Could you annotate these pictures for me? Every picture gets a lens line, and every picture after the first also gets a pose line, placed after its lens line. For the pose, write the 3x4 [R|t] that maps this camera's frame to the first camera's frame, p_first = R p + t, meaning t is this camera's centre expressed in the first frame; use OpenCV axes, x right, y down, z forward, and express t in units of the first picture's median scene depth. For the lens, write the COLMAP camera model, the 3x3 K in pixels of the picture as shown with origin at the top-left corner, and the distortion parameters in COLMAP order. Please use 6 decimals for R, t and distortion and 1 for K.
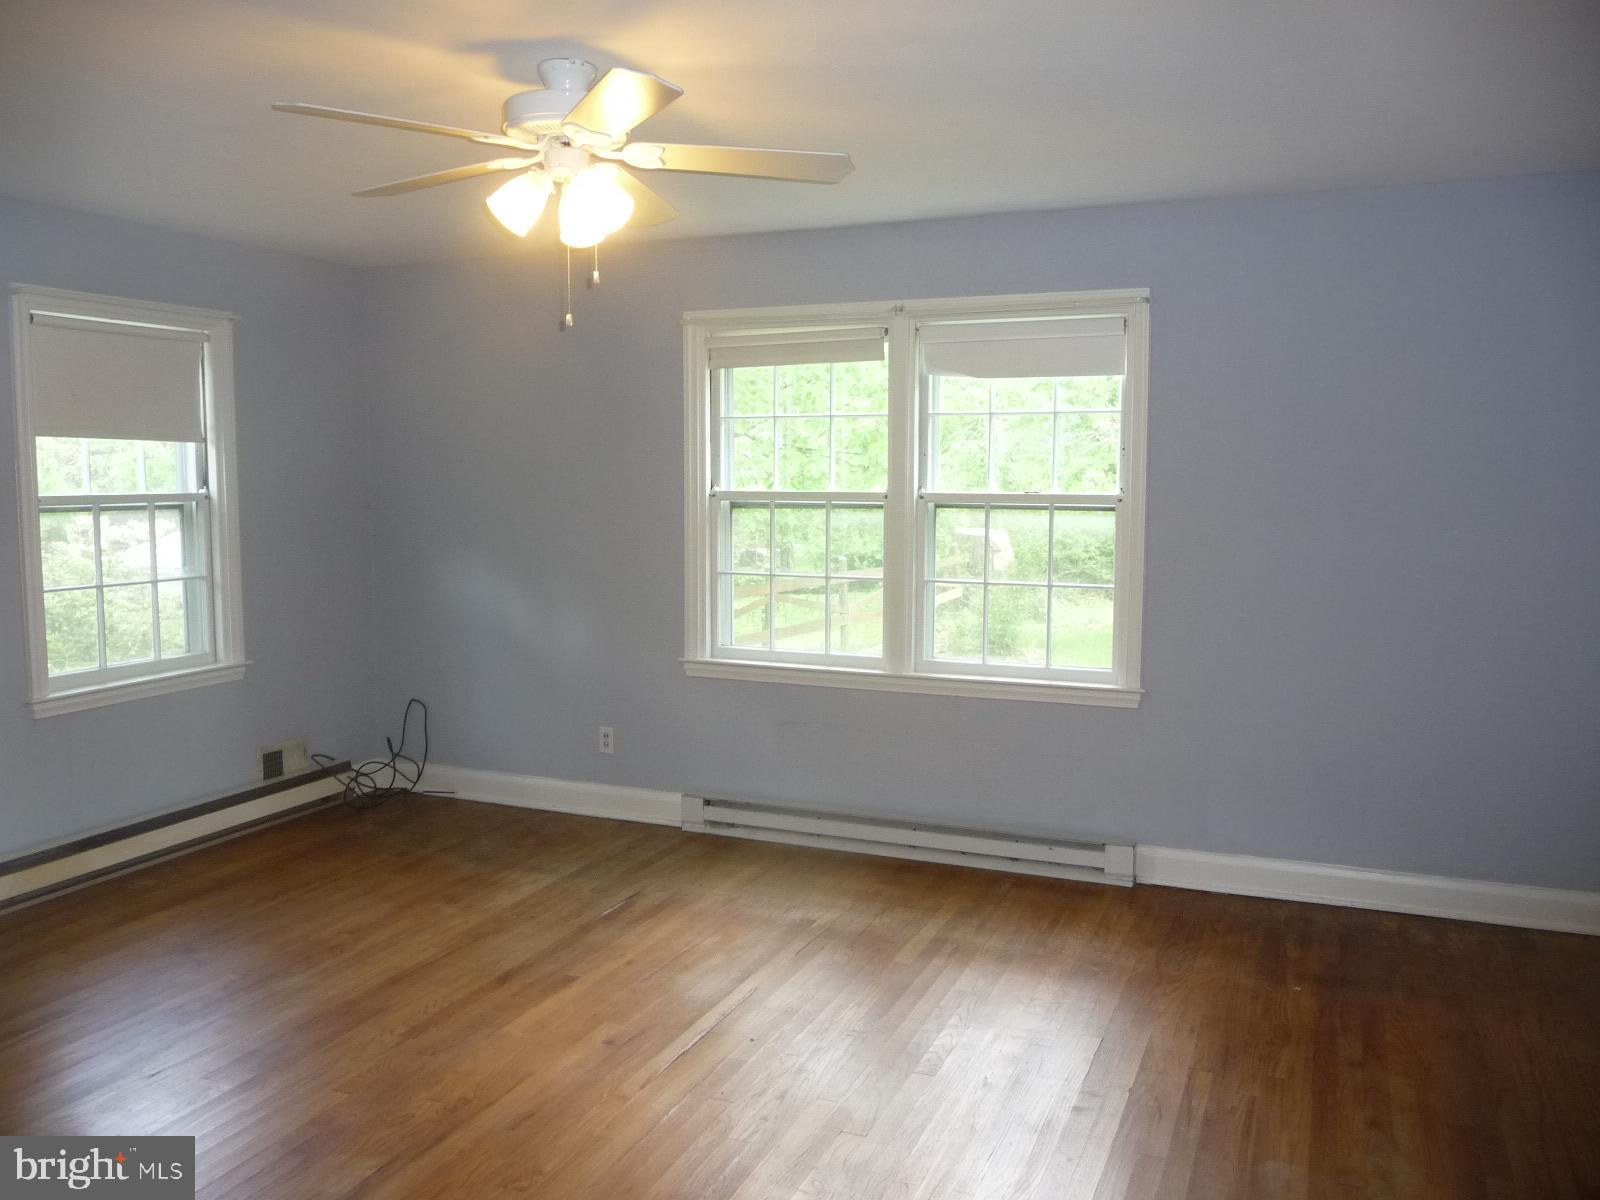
lens RADIAL K [[1296.3, 0, 800.0], [0, 1296.3, 600.0], [0, 0, 1]] dist [-0.021476, 0.000474]
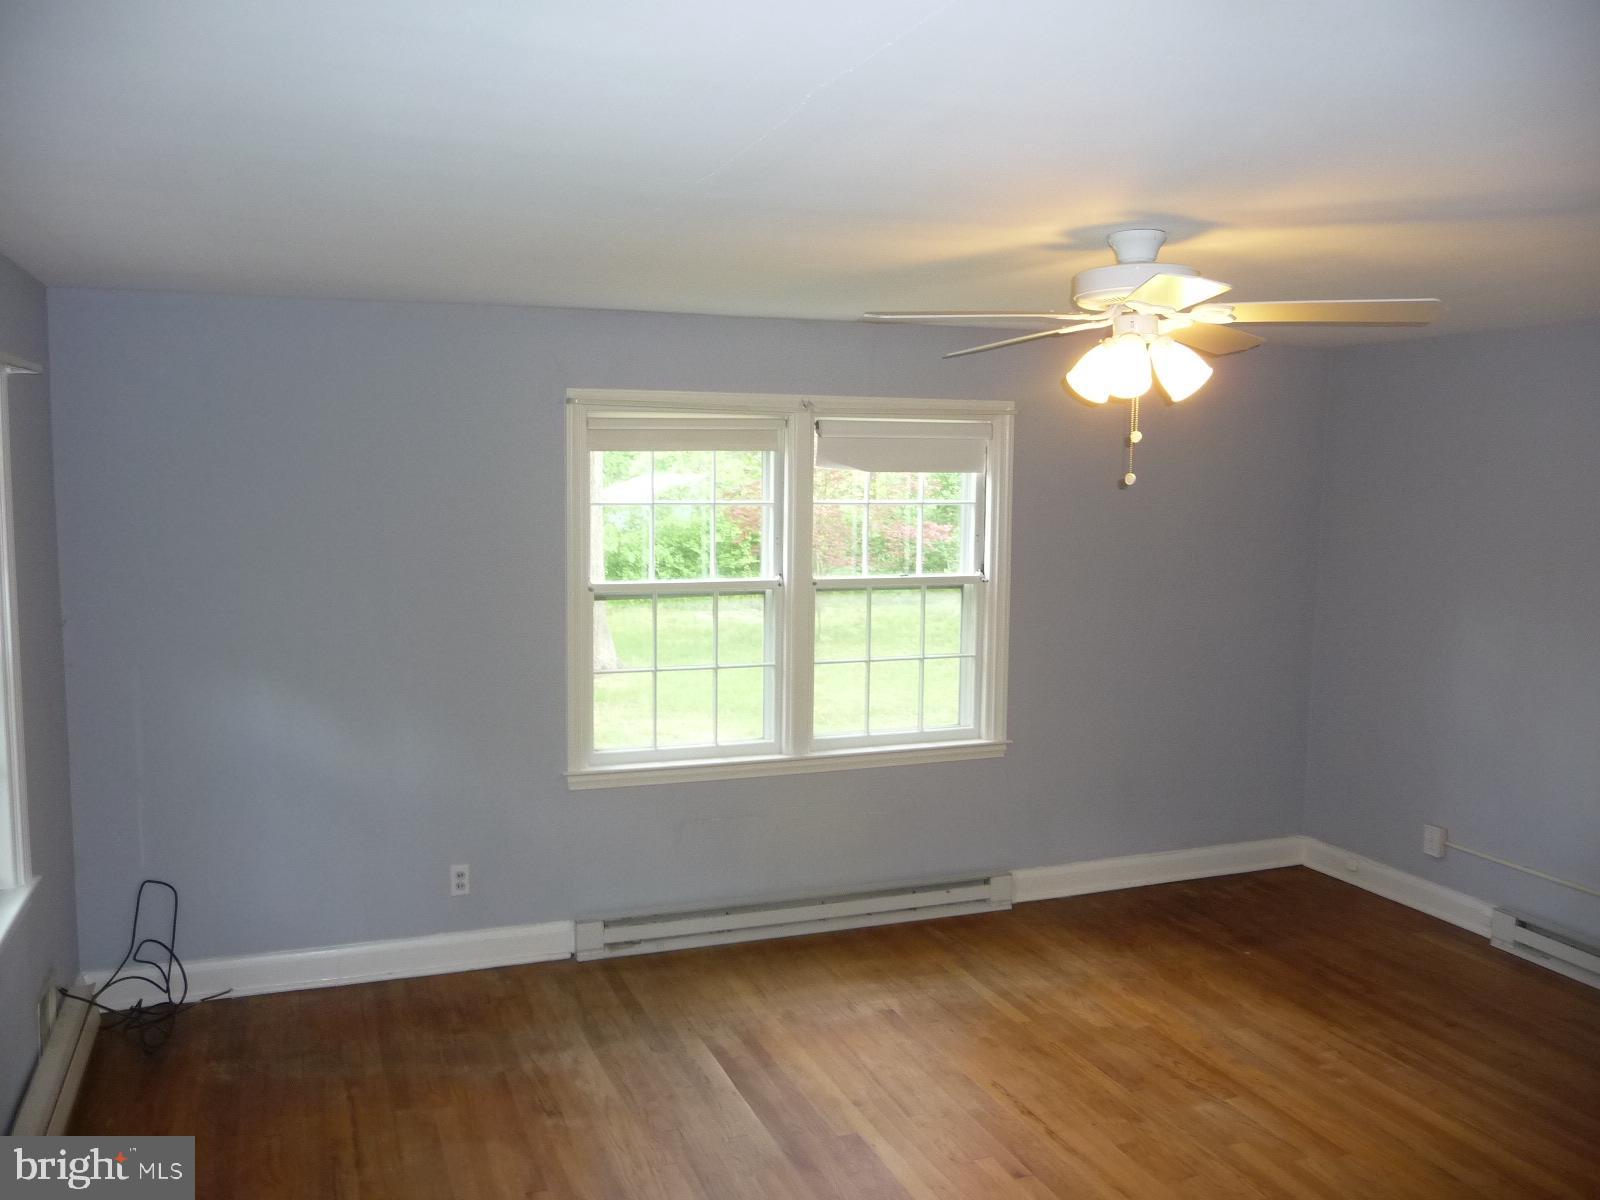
lens RADIAL K [[1293.8, 0, 800.0], [0, 1293.8, 600.0], [0, 0, 1]] dist [-0.029707, 0.011166]
pose [[0.720809, -0.063759, 0.690195, -0.635886], [0.060049, 0.997761, 0.029460, -0.098517], [-0.690528, 0.020210, 0.723023, 0.261284]]
